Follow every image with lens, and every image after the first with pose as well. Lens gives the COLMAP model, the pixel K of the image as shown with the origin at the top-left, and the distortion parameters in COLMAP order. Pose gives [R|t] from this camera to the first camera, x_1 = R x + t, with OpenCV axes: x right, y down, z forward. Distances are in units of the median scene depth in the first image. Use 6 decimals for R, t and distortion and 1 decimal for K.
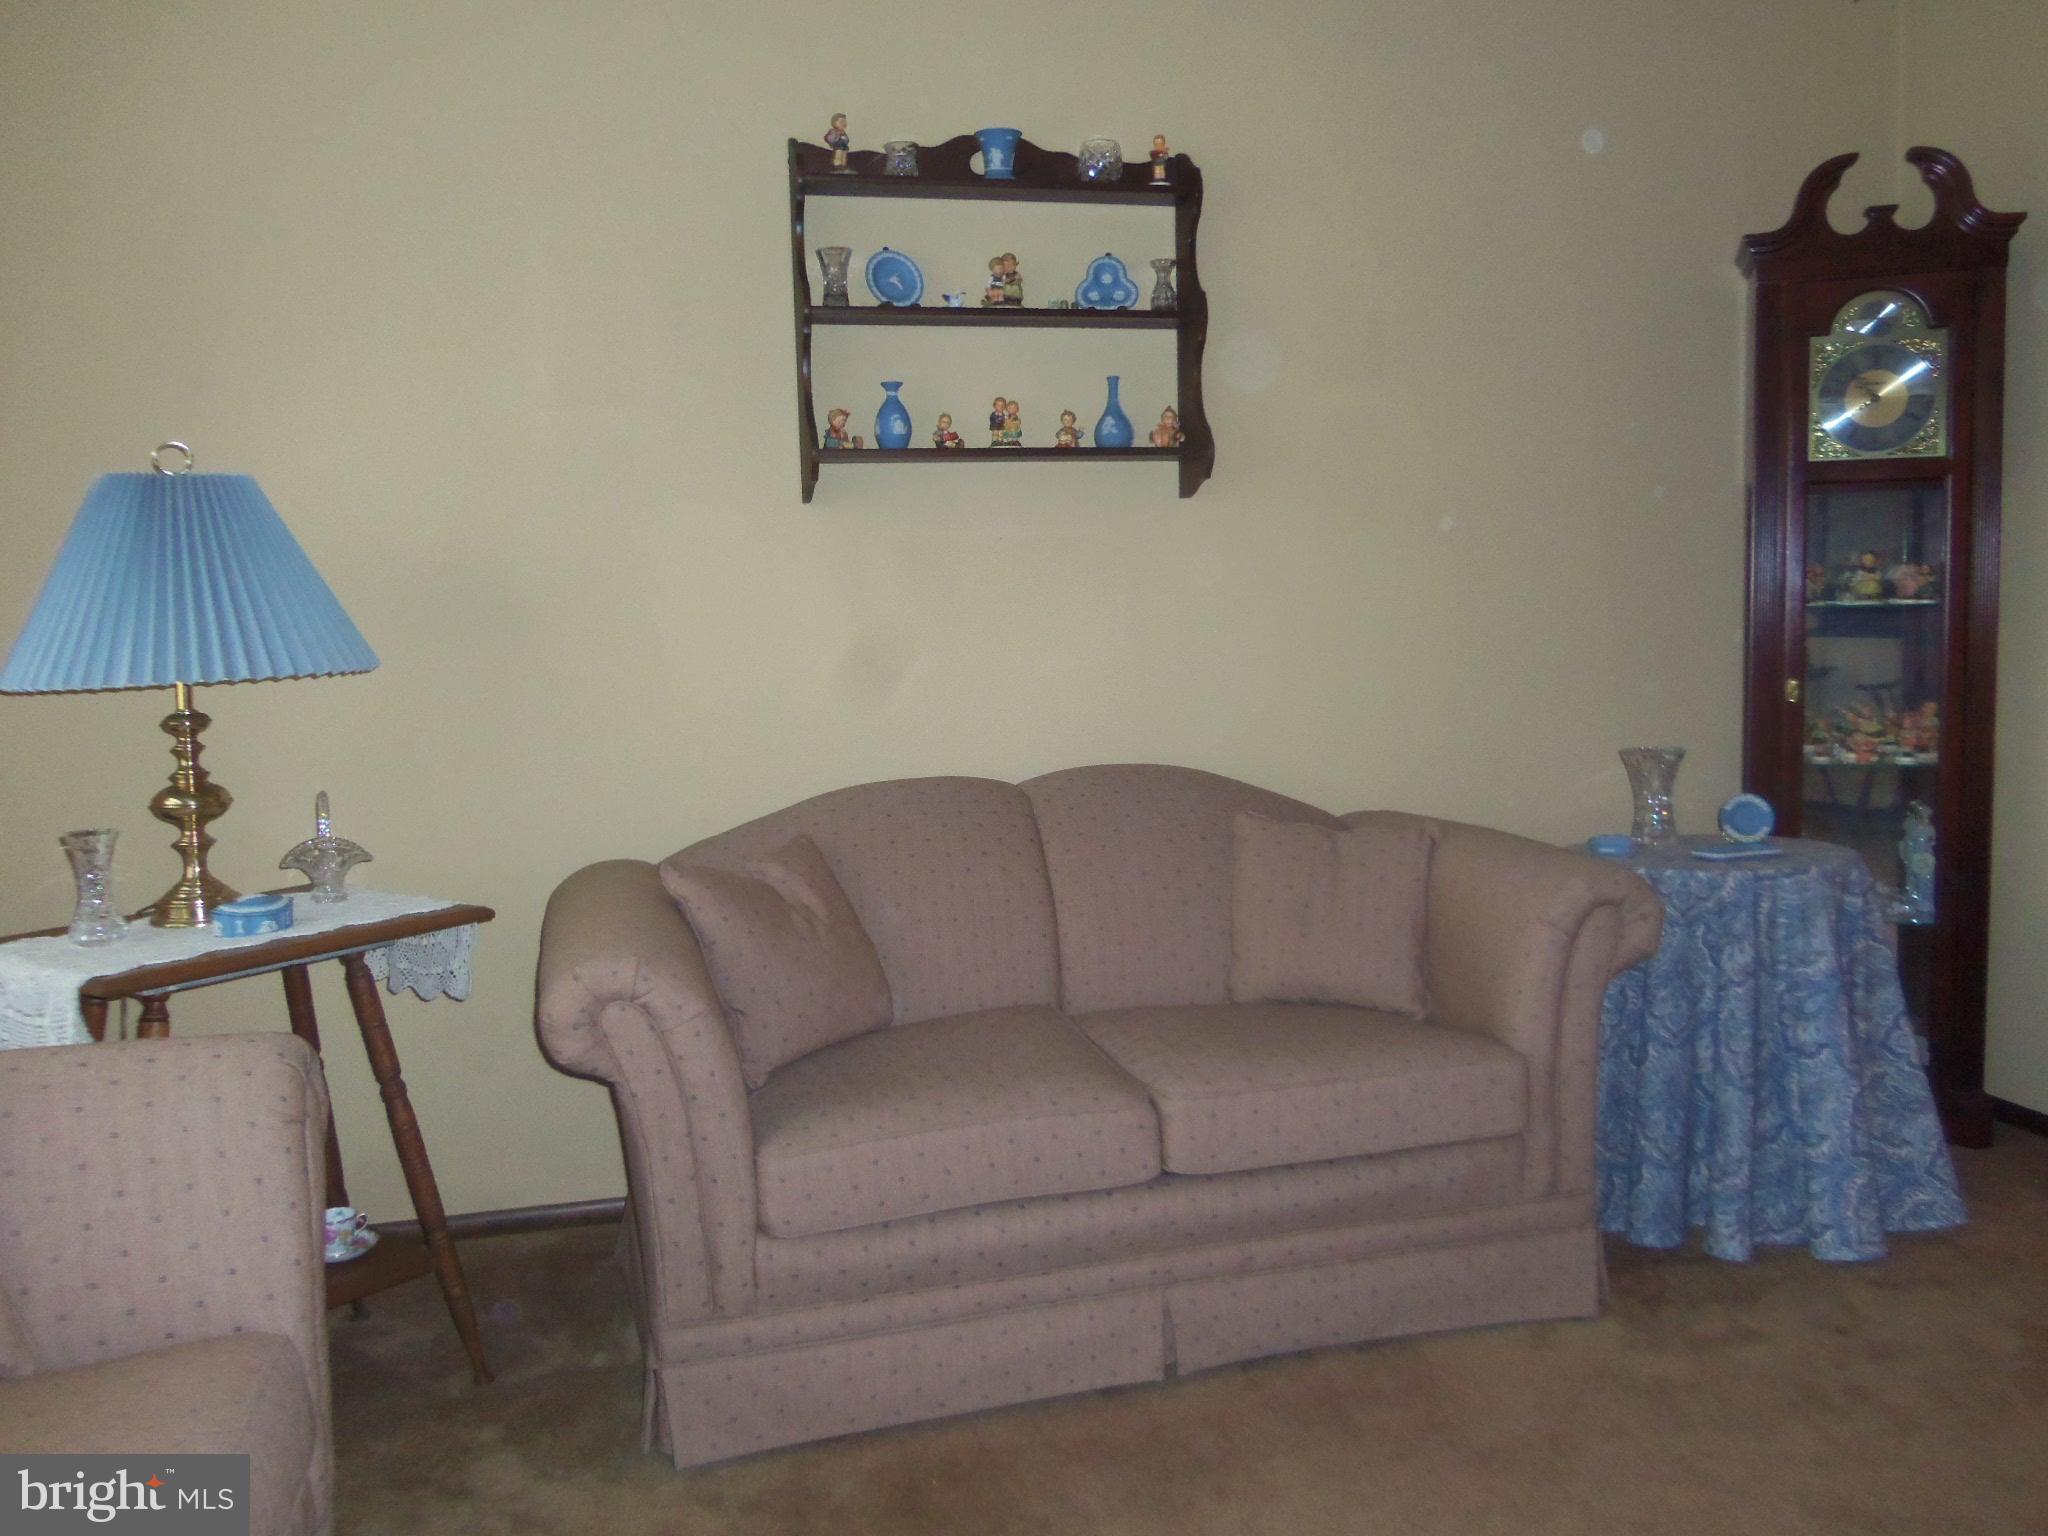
lens RADIAL K [[1720.2, 0, 1019.8], [0, 1720.2, 769.4], [0, 0, 1]] dist [-0.030078, 0.040562]
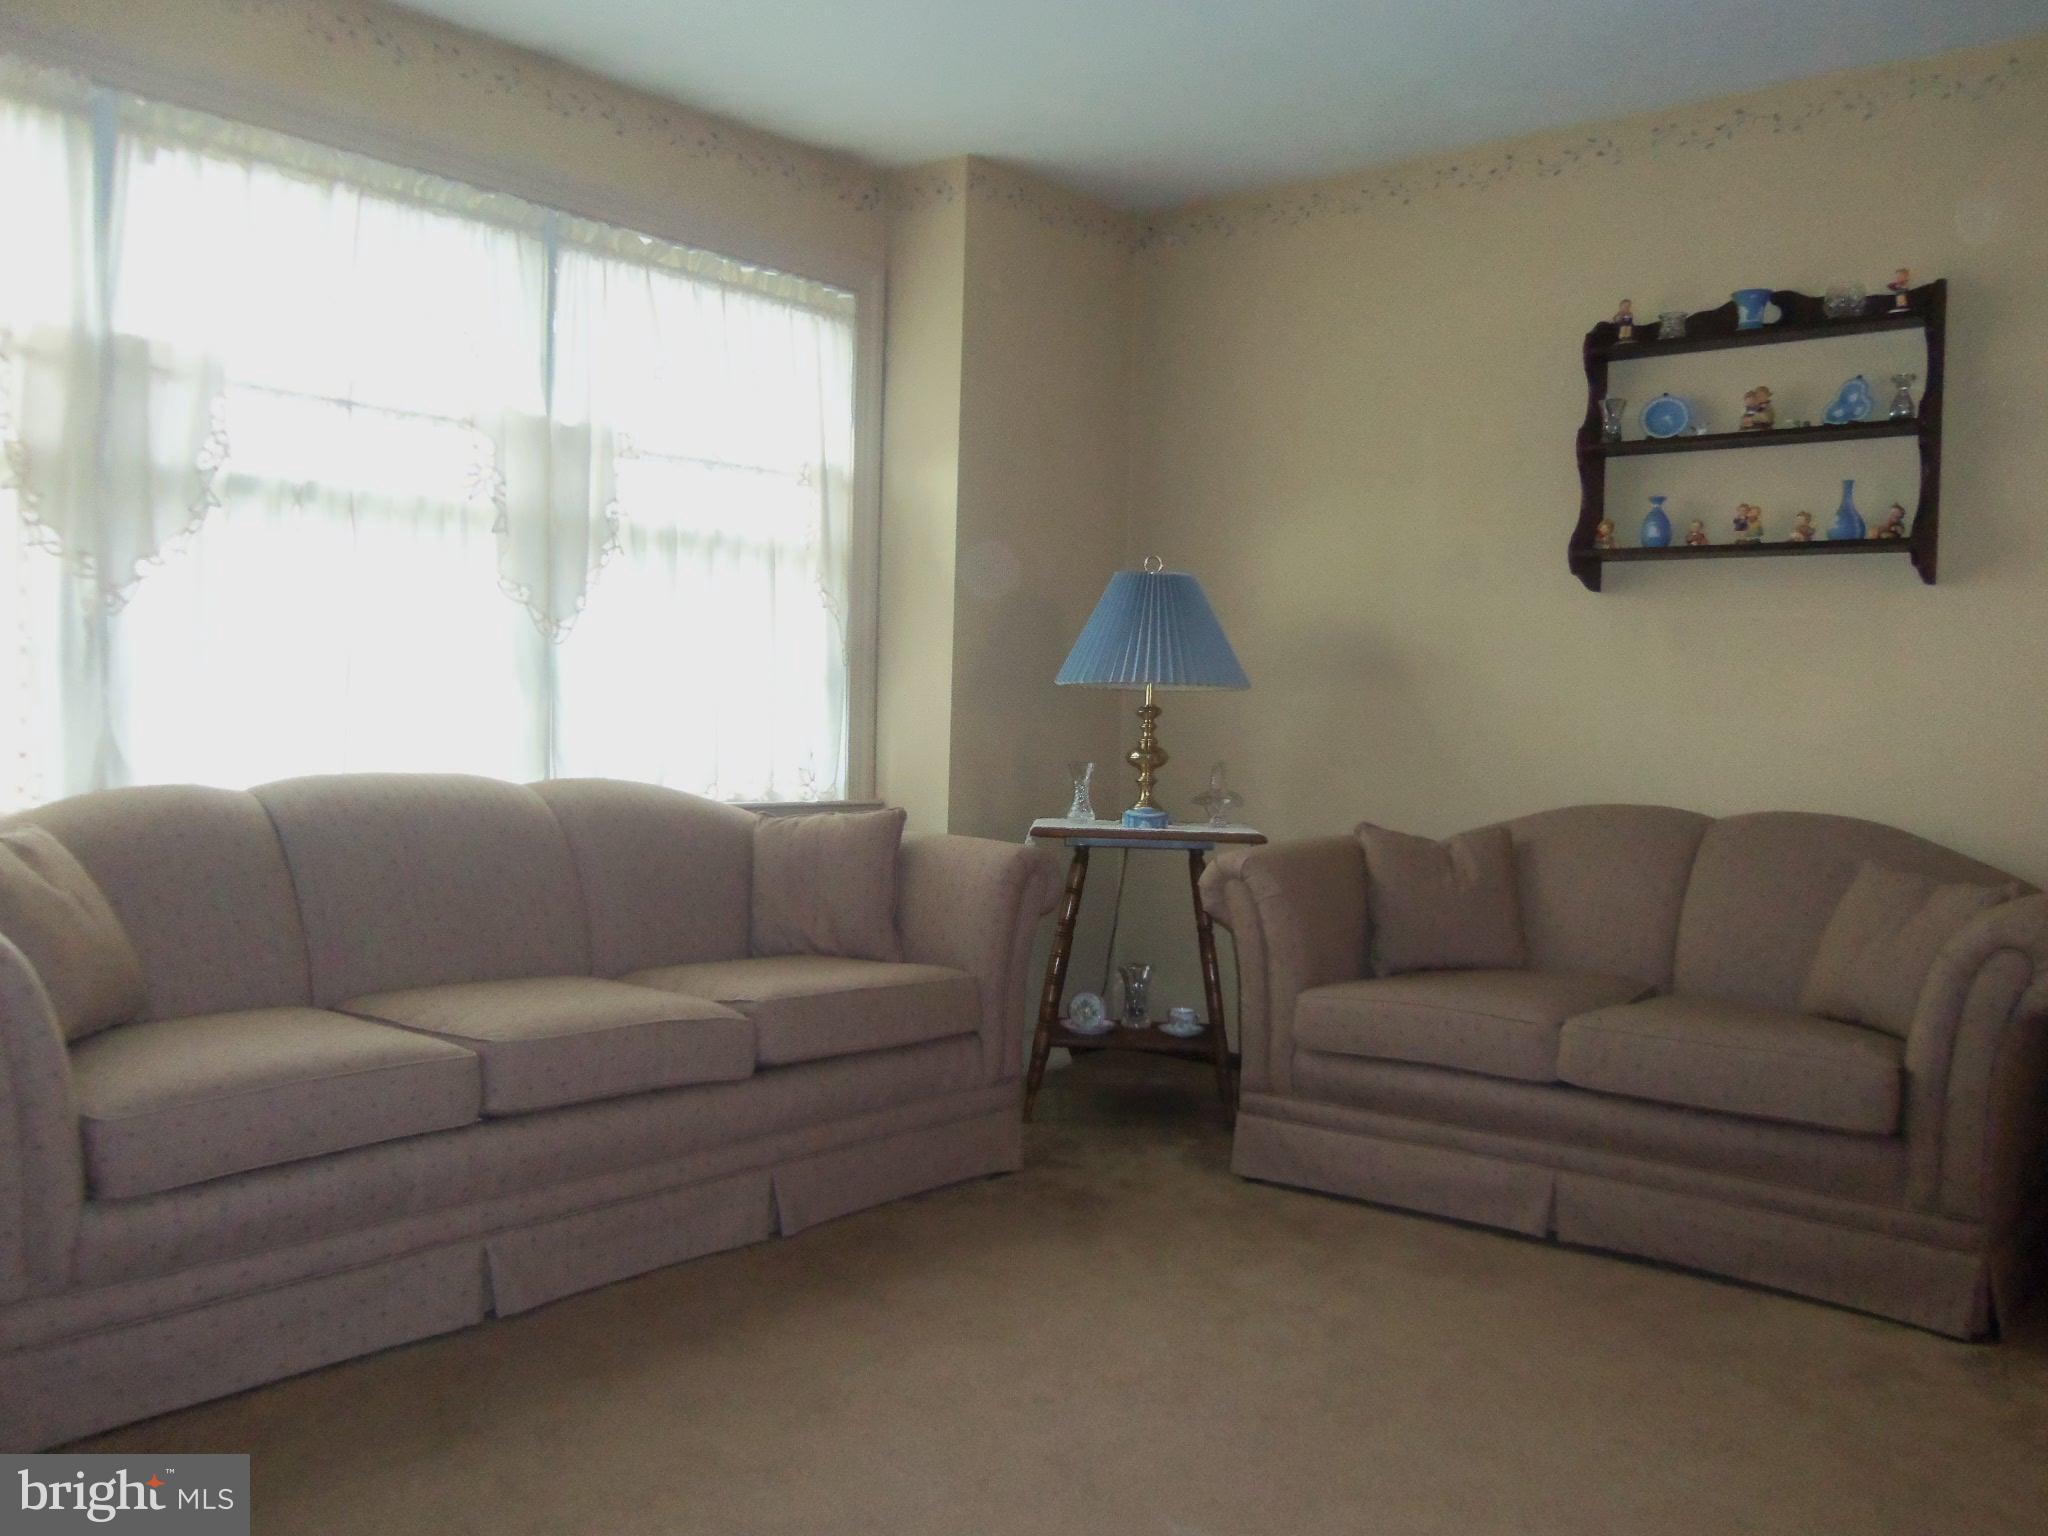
lens RADIAL K [[1720.2, 0, 1038.4], [0, 1720.2, 770.5], [0, 0, 1]] dist [-0.030078, 0.040562]
pose [[0.574937, 0.071991, -0.815024, 0.718757], [-0.134624, 0.990869, -0.007444, 0.049387], [0.807046, 0.114002, 0.579379, -0.093092]]
